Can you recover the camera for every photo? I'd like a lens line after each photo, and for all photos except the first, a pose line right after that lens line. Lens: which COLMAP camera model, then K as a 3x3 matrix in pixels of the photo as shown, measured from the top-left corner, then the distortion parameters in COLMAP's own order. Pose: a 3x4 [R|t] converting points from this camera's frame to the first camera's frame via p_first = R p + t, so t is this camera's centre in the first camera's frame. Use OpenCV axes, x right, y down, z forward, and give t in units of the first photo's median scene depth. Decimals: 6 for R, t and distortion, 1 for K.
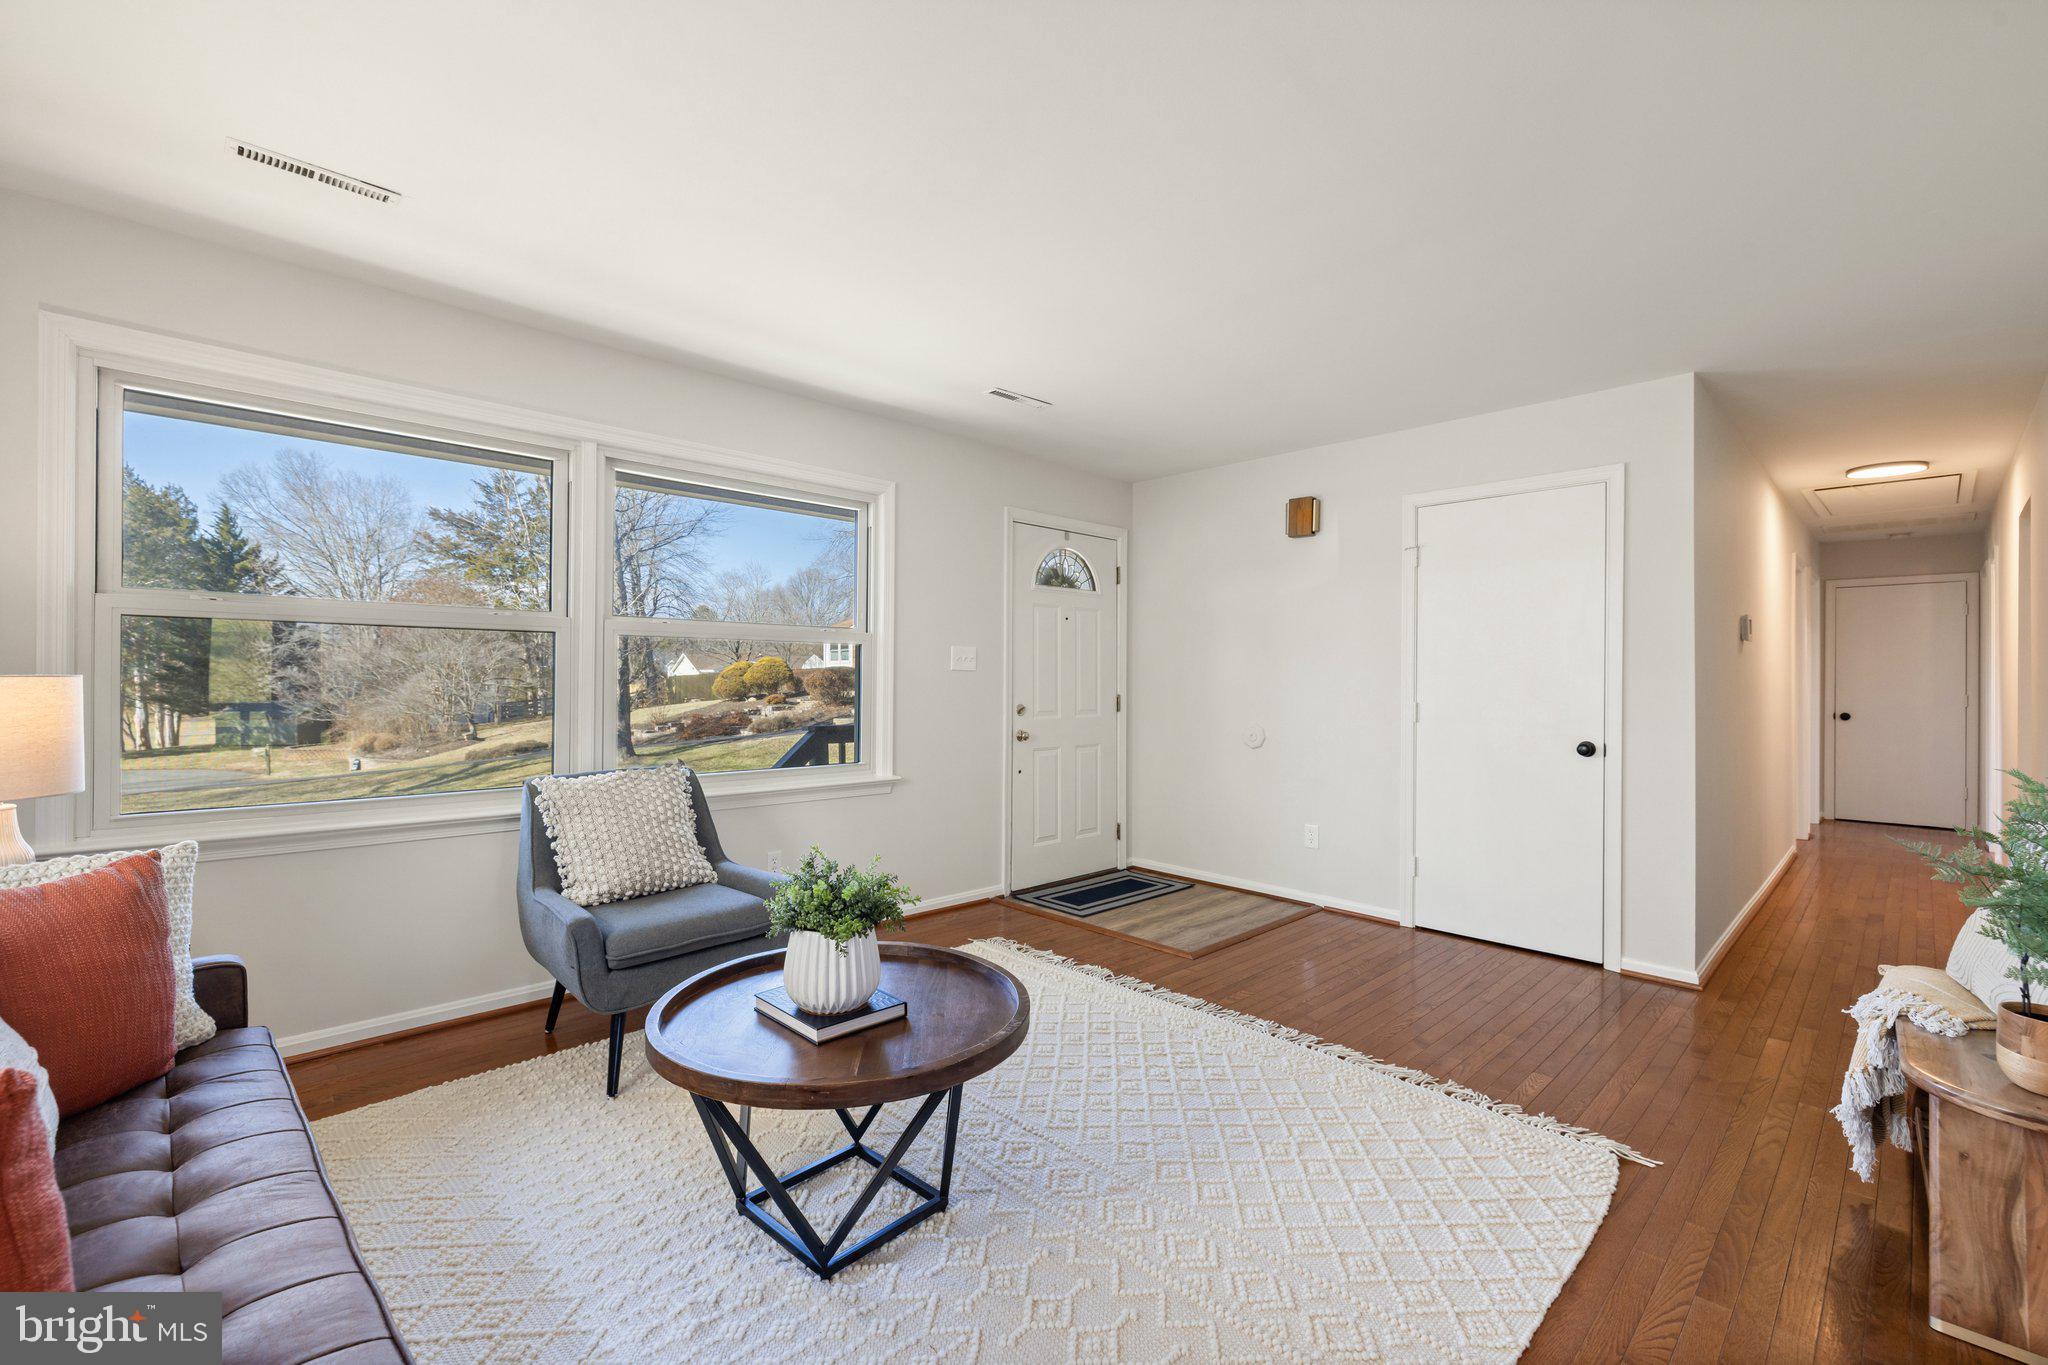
lens RADIAL K [[873.3, 0, 994.1], [0, 873.3, 683.9], [0, 0, 1]] dist [-0.001707, -0.000404]
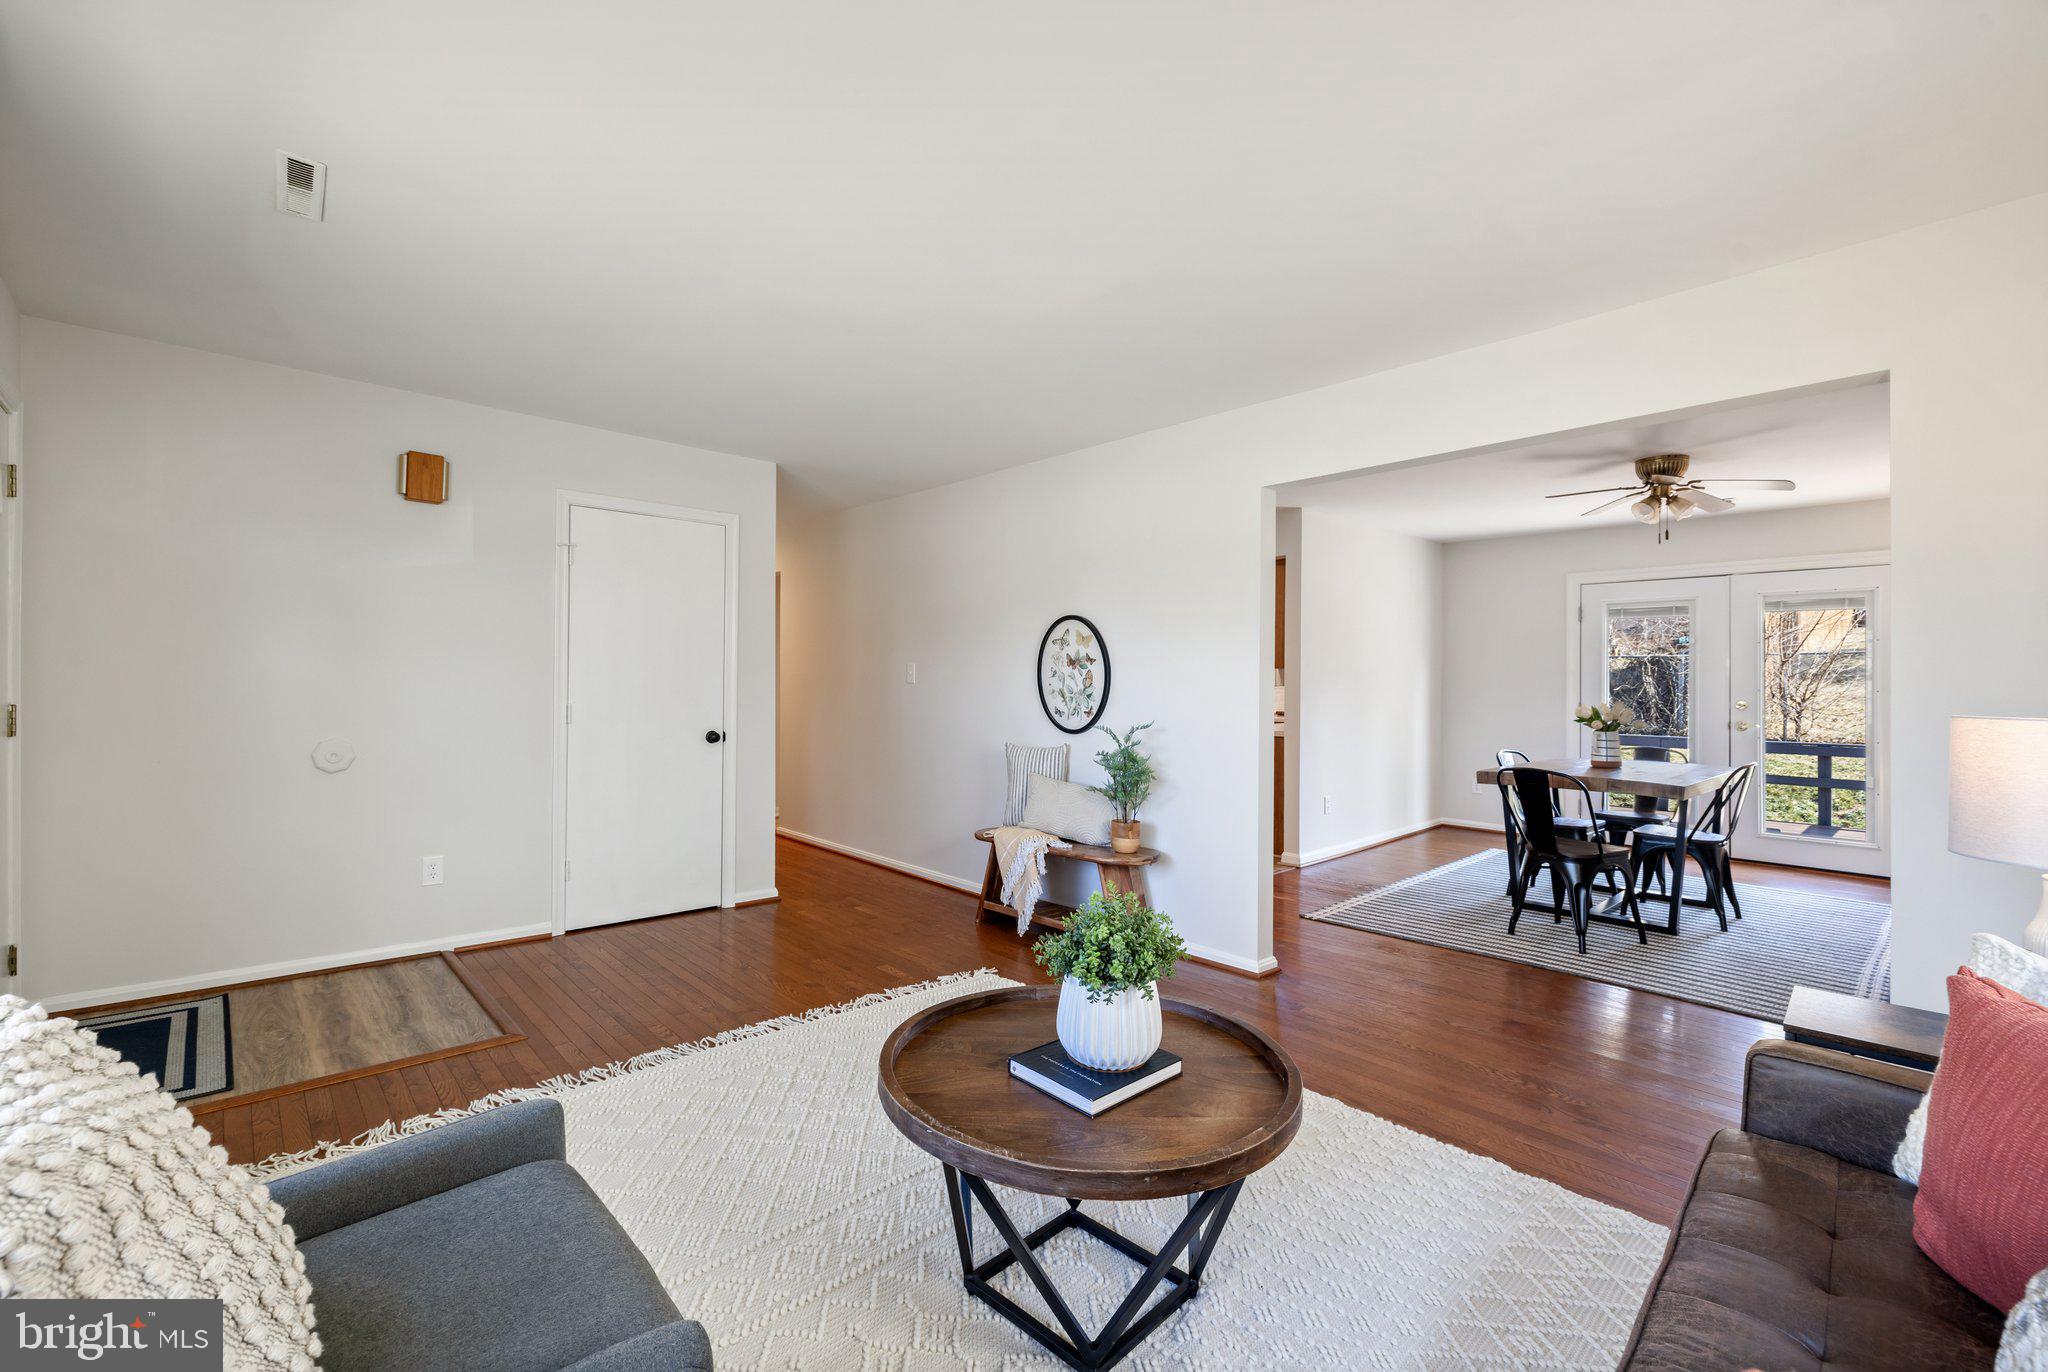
lens RADIAL K [[866.7, 0, 1000.5], [0, 866.7, 683.6], [0, 0, 1]] dist [0.002464, 0.000232]
pose [[0.019520, -0.005109, 0.999796, -0.483490], [-0.007105, 0.999961, 0.005248, -0.009837], [-0.999784, -0.007206, 0.019483, 0.497021]]
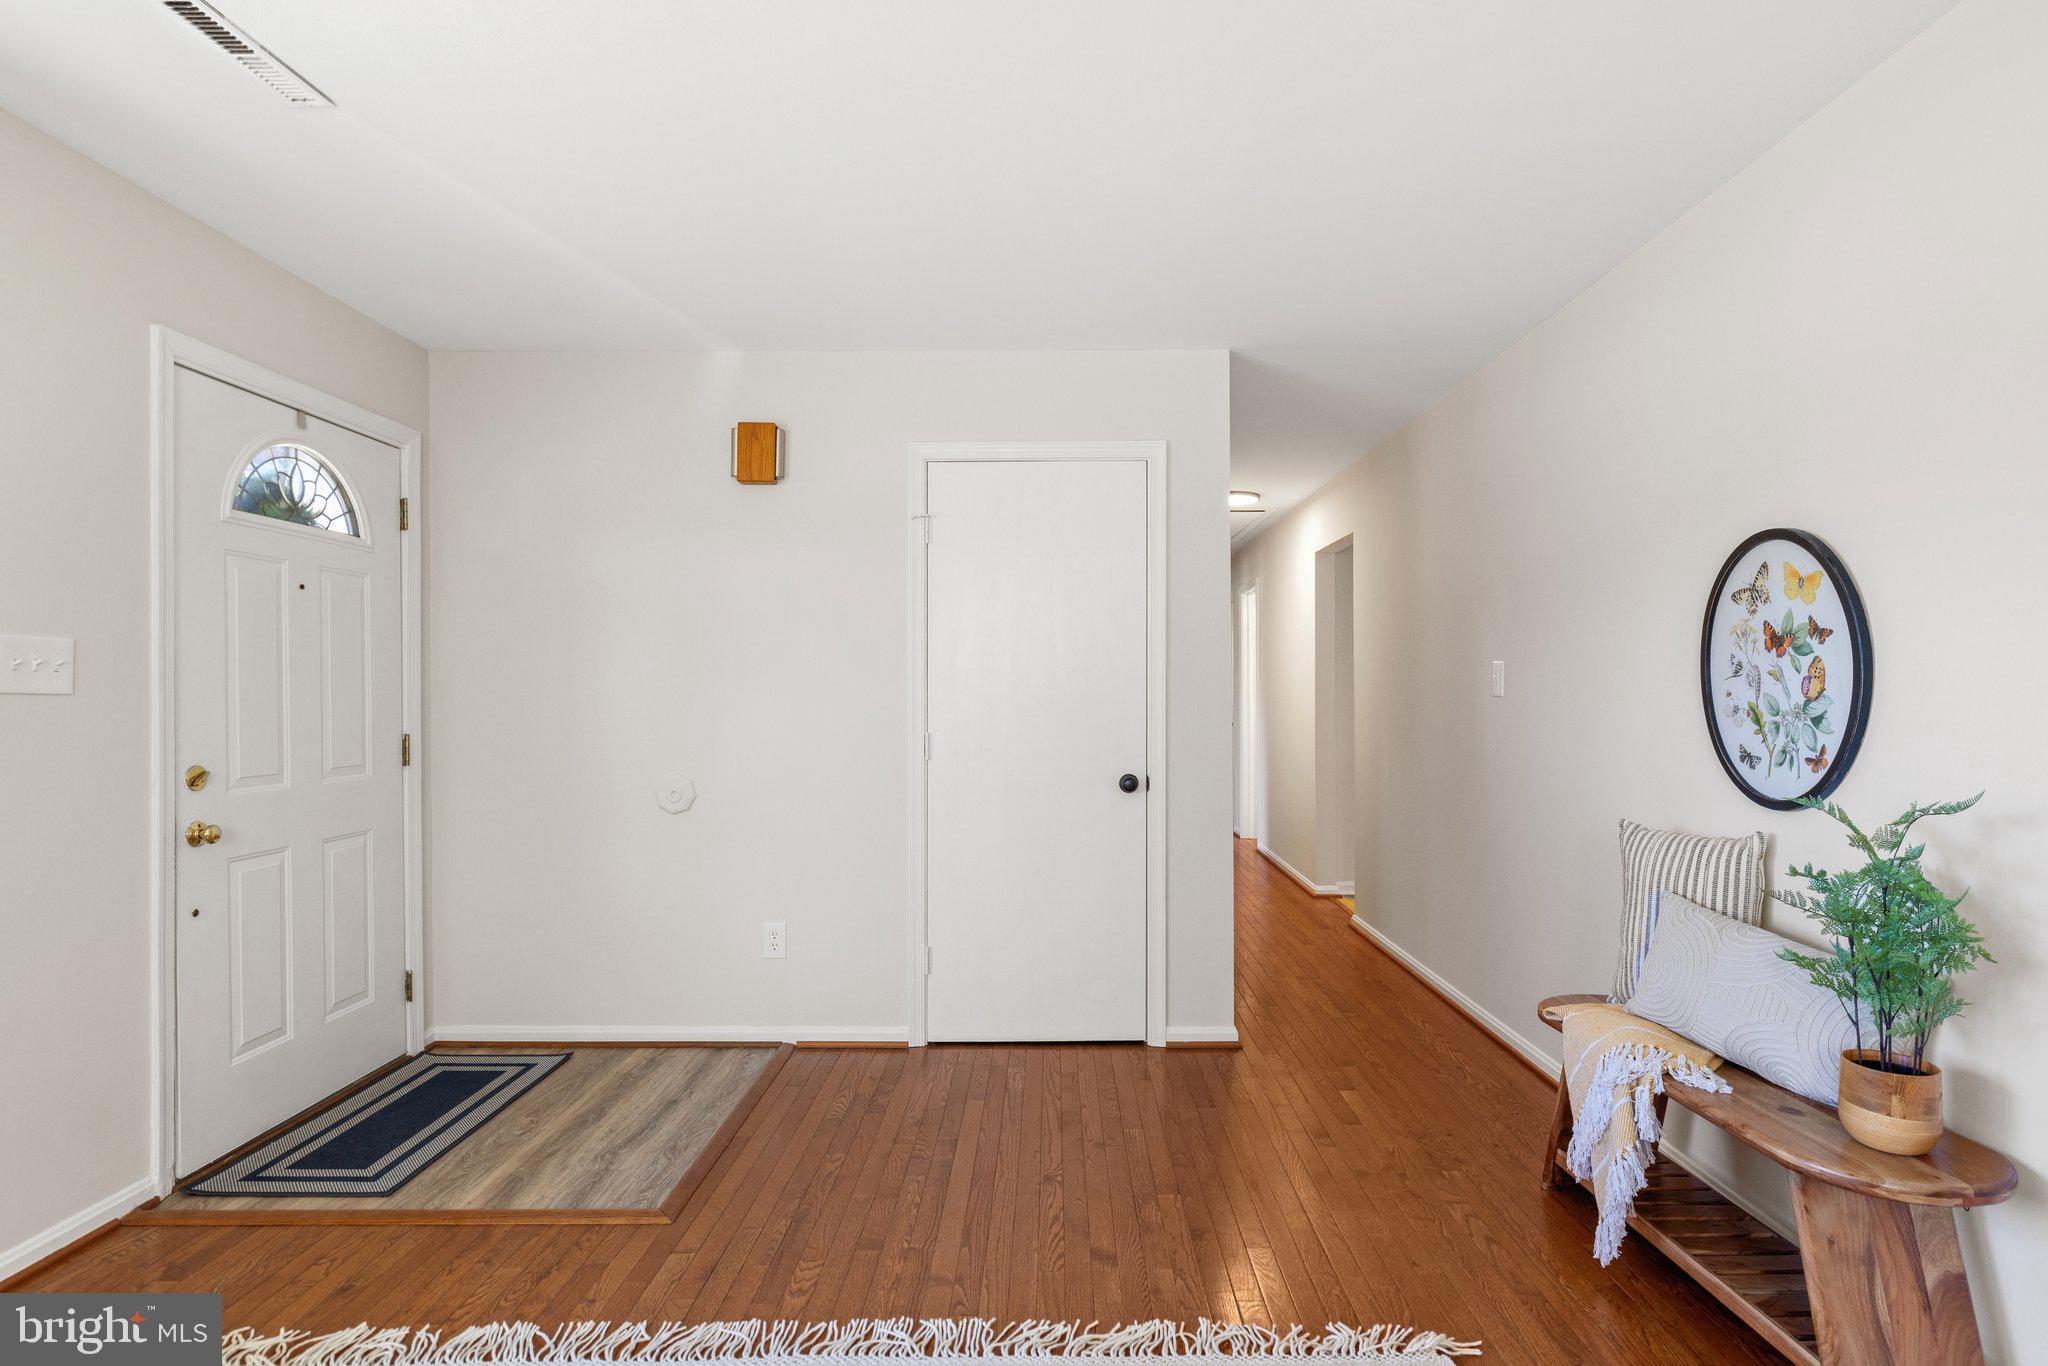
lens RADIAL K [[1037.8, 0, 1061.2], [0, 1037.8, 695.6], [0, 0, 1]] dist [-0.003518, 0.000753]
pose [[0.678179, -0.011386, 0.734809, -0.069298], [0.014819, 0.999889, 0.001816, -0.009012], [-0.734748, 0.009657, 0.678272, 0.338365]]
